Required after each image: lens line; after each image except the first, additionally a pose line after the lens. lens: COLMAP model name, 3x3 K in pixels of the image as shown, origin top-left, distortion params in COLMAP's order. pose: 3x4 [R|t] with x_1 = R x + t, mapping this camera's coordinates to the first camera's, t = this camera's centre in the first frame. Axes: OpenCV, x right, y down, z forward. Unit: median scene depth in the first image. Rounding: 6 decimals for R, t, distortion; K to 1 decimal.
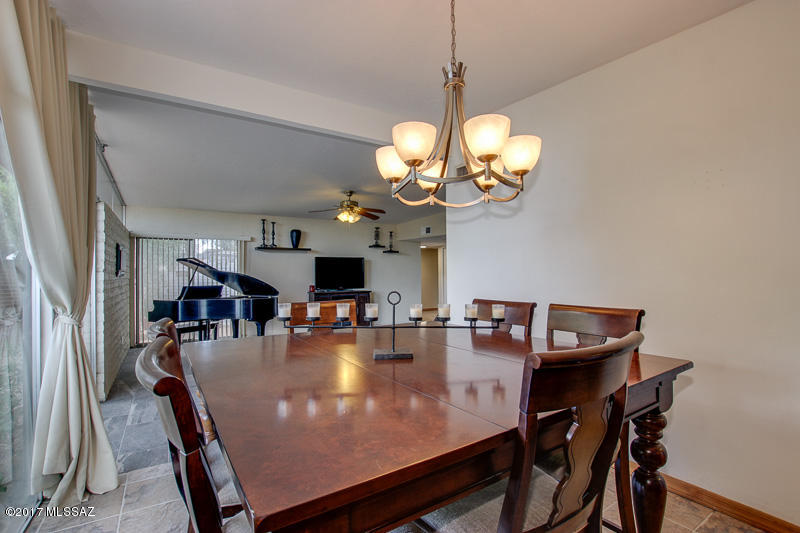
lens RADIAL K [[379.8, 0, 396.3], [0, 379.8, 266.1], [0, 0, 1]] dist [-0.021386, 0.000766]
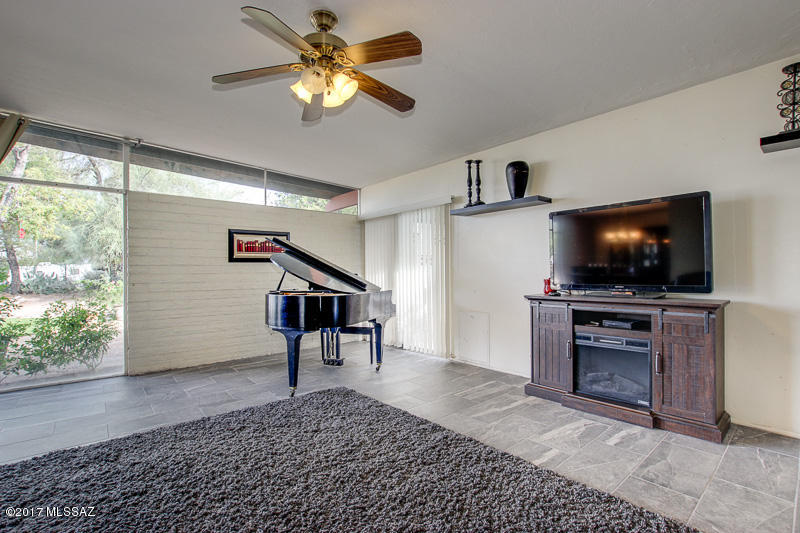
lens RADIAL K [[379.8, 0, 397.9], [0, 379.8, 272.4], [0, 0, 1]] dist [-0.021386, 0.000766]
pose [[0.116617, 0.004752, -0.993166, 0.205533], [0.026274, 0.999624, 0.007868, 0.037585], [0.992829, -0.027012, 0.116448, 0.821874]]
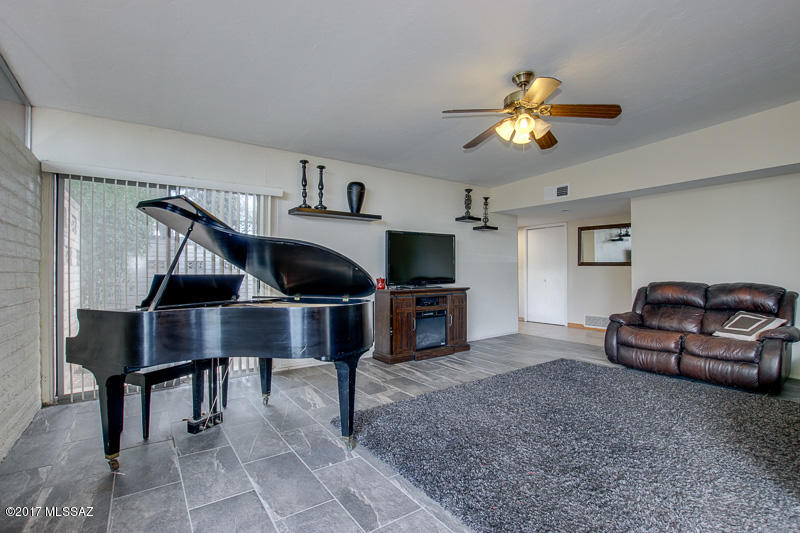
lens RADIAL K [[379.8, 0, 401.1], [0, 379.8, 270.9], [0, 0, 1]] dist [-0.021386, 0.000766]
pose [[0.998446, 0.006655, 0.055337, -0.236474], [-0.007867, 0.999733, 0.021728, 0.027890], [-0.055178, -0.022130, 0.998231, 0.424914]]
